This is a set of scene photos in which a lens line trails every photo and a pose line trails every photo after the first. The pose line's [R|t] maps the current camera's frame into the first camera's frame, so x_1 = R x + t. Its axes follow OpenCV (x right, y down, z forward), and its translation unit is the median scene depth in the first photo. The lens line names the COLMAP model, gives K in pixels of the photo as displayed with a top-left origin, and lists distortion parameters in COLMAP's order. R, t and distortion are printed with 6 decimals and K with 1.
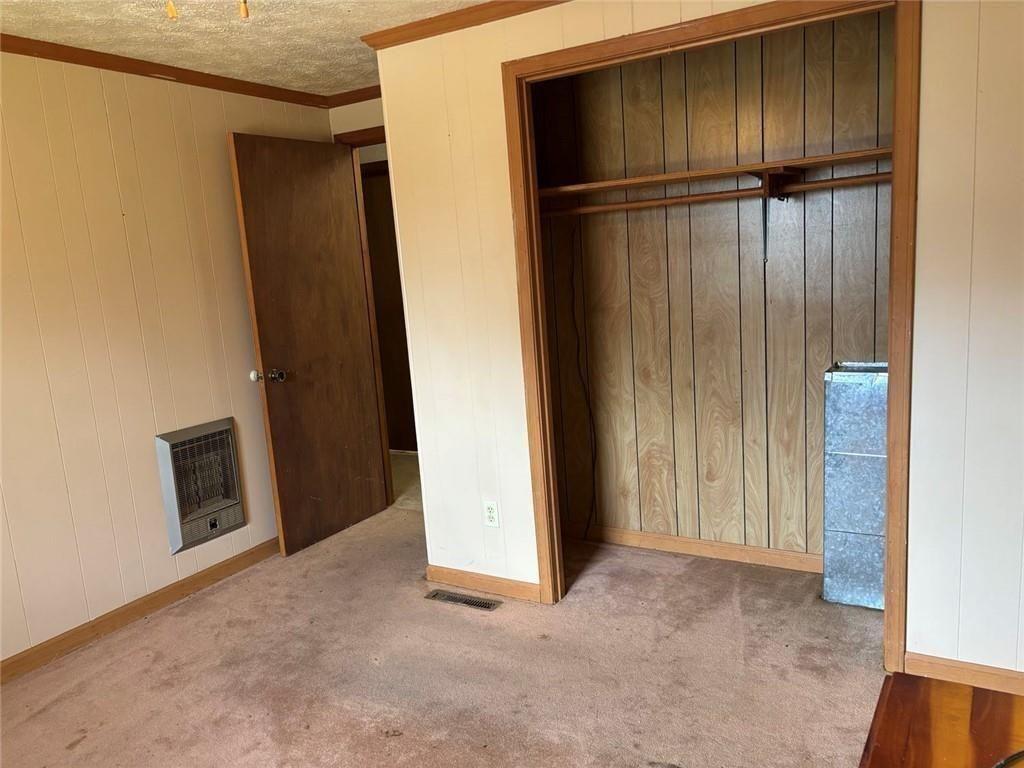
lens RADIAL K [[774.4, 0, 510.2], [0, 774.4, 382.0], [0, 0, 1]] dist [0.035668, -0.006681]
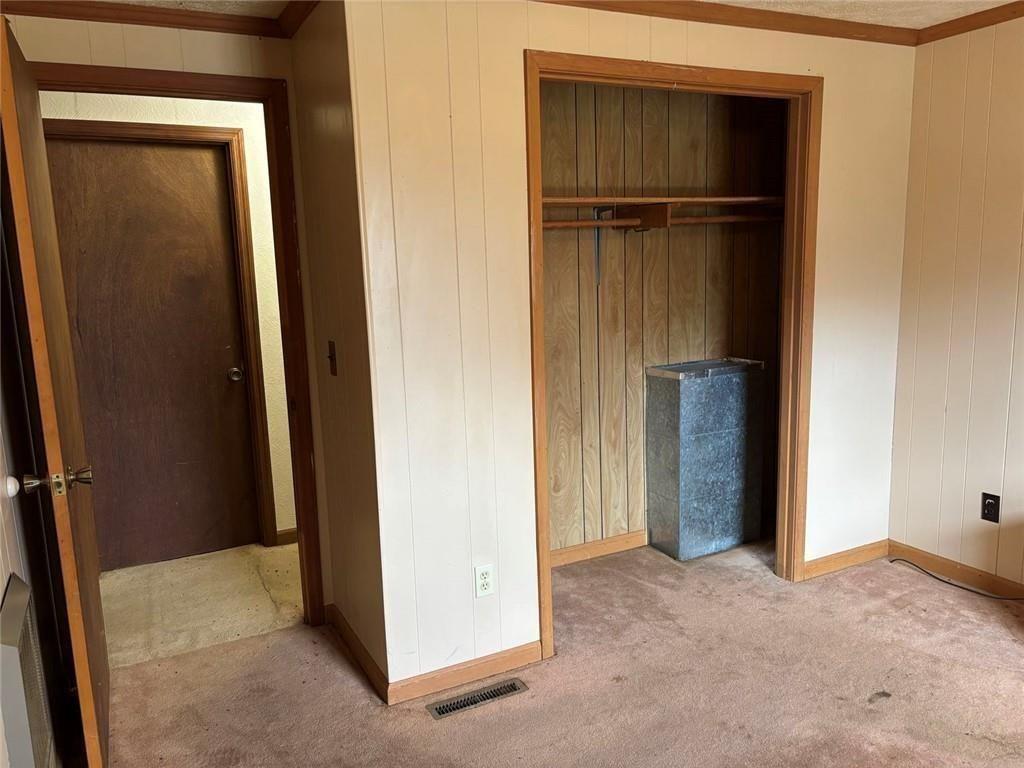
lens RADIAL K [[774.4, 0, 505.8], [0, 774.4, 378.5], [0, 0, 1]] dist [0.035668, -0.006681]
pose [[0.529340, -0.081522, 0.844484, -0.681829], [0.134034, 0.990908, 0.011642, -0.048283], [-0.837755, 0.107027, 0.535454, 0.505775]]
